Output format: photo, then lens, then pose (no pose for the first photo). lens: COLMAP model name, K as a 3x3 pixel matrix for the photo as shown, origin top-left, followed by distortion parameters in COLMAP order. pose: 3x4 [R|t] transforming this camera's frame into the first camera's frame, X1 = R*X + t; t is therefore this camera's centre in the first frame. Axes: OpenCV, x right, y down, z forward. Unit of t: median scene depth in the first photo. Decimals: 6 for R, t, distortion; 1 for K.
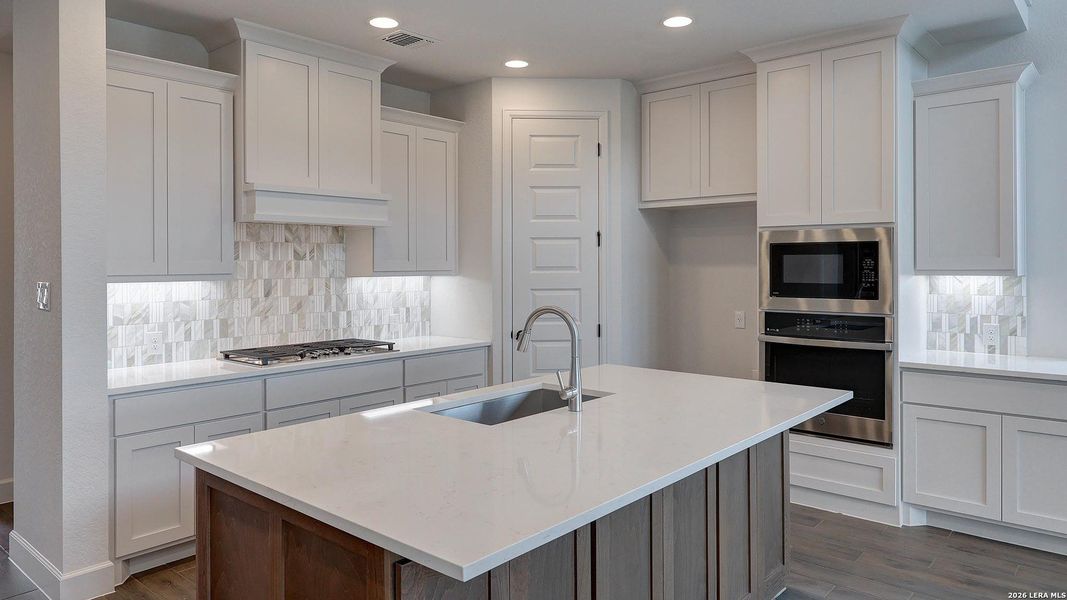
lens RADIAL K [[705.6, 0, 530.5], [0, 705.6, 268.8], [0, 0, 1]] dist [0.004218, 0.001029]
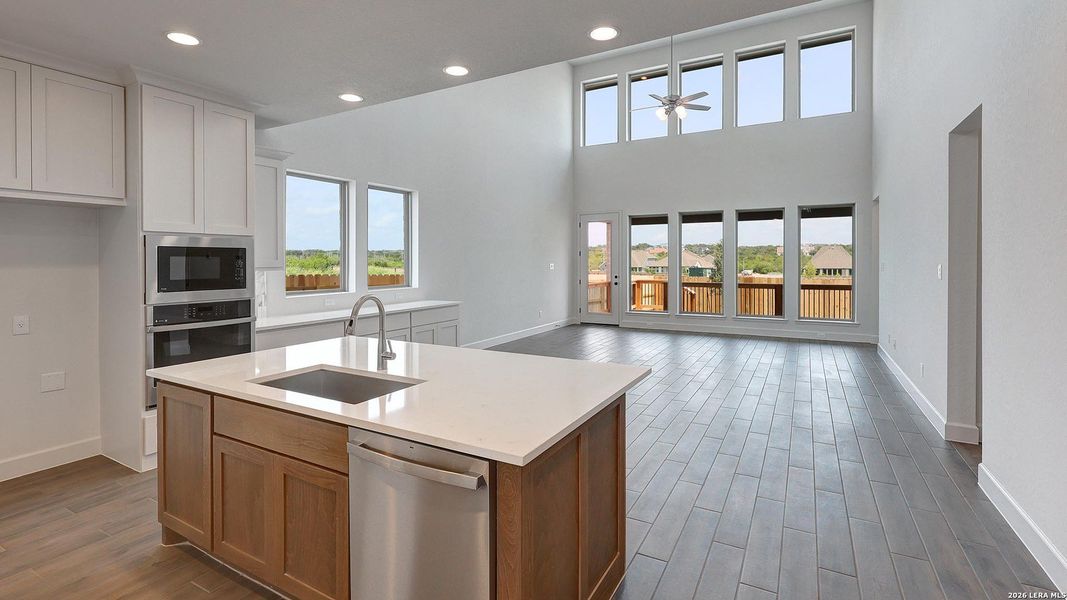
lens RADIAL K [[477.7, 0, 533.5], [0, 477.7, 300.0], [0, 0, 1]] dist [-0.000222, 0.000025]
pose [[-0.196640, -0.072743, 0.977774, -0.542570], [0.015523, 0.996888, 0.077287, 0.001087], [-0.980353, 0.030376, -0.194898, 0.553971]]
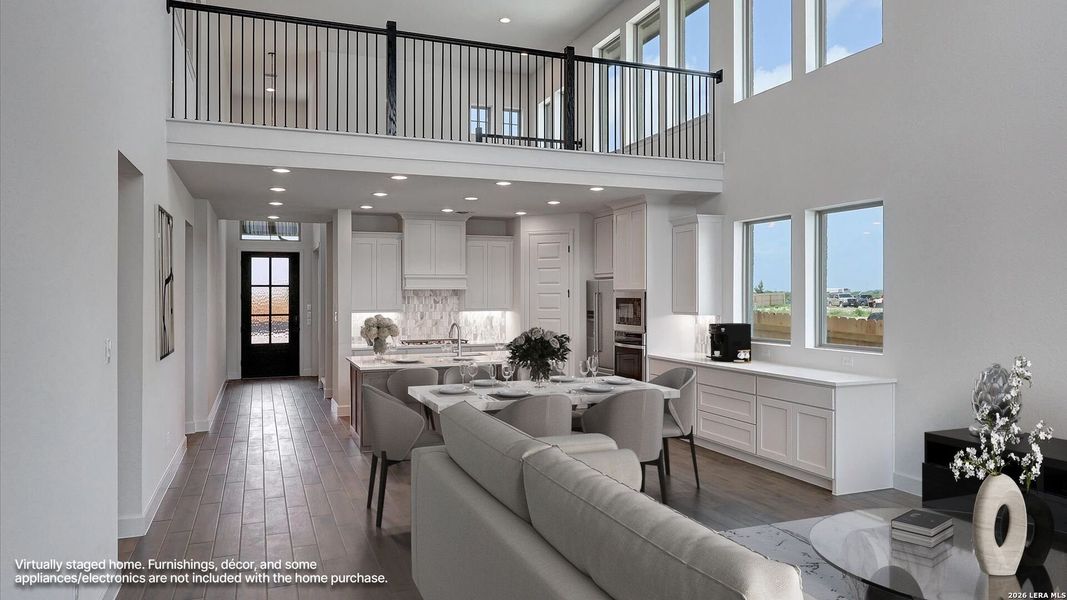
lens RADIAL K [[698.8, 0, 533.5], [0, 698.8, 300.0], [0, 0, 1]] dist [0.001199, 0.000277]
pose [[0.887222, 0.005719, -0.461308, 1.076804], [-0.003320, 0.999976, 0.006012, -0.041805], [0.461332, -0.003802, 0.887220, -0.943530]]
